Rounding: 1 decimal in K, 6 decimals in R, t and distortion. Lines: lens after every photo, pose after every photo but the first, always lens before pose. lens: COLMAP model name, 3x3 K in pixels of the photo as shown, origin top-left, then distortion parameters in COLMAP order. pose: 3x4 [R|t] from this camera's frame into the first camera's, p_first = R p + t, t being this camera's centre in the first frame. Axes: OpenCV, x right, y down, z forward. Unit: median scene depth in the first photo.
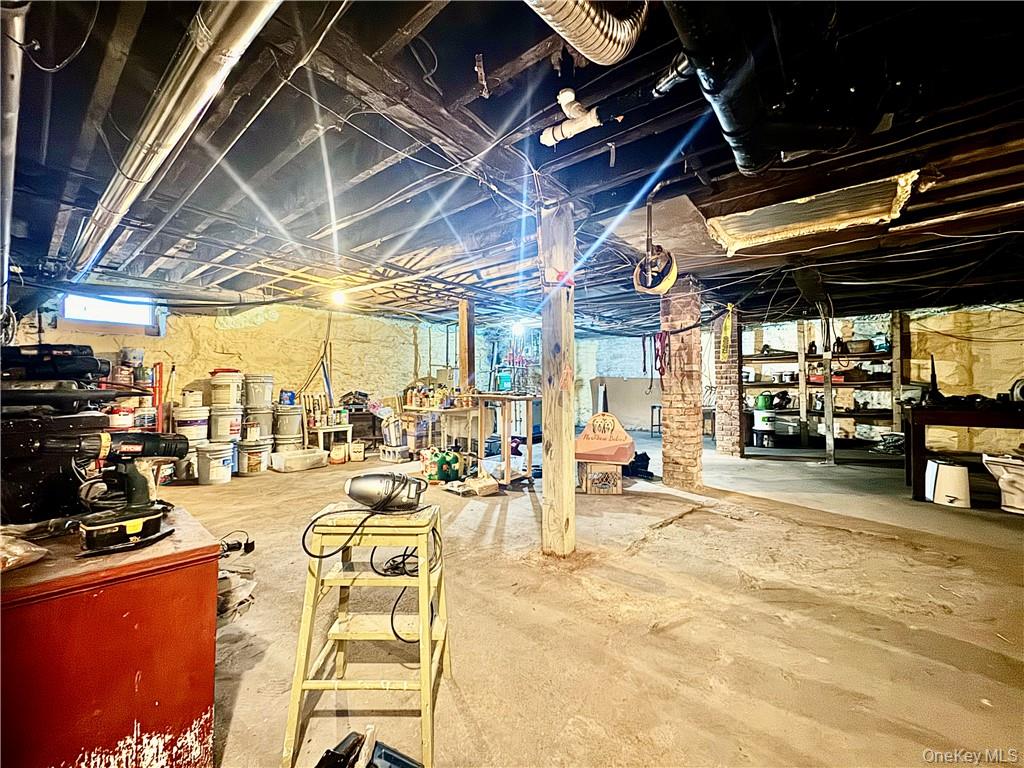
lens RADIAL K [[410.1, 0, 512.5], [0, 410.1, 382.5], [0, 0, 1]] dist [-0.000383, -0.000293]
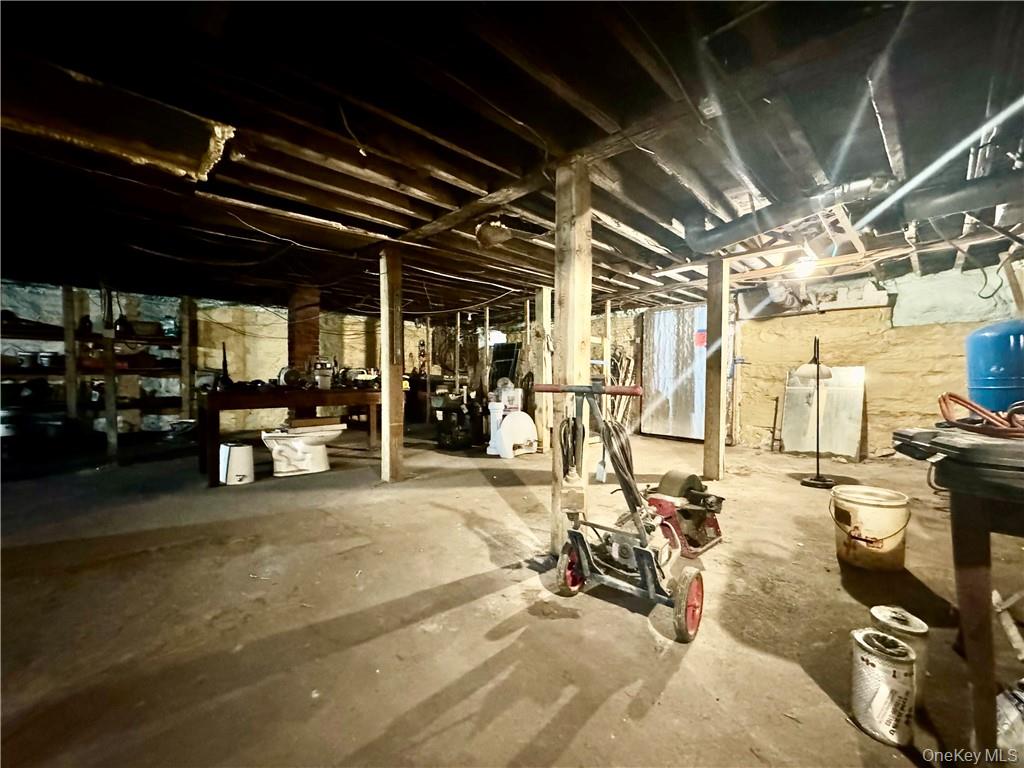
lens RADIAL K [[410.1, 0, 512.5], [0, 410.1, 382.5], [0, 0, 1]] dist [-0.000383, -0.000293]
pose [[0.127694, -0.014430, 0.991709, 0.057956], [-0.014372, 0.999762, 0.016398, 0.004506], [-0.991709, -0.016347, 0.127457, 0.092731]]
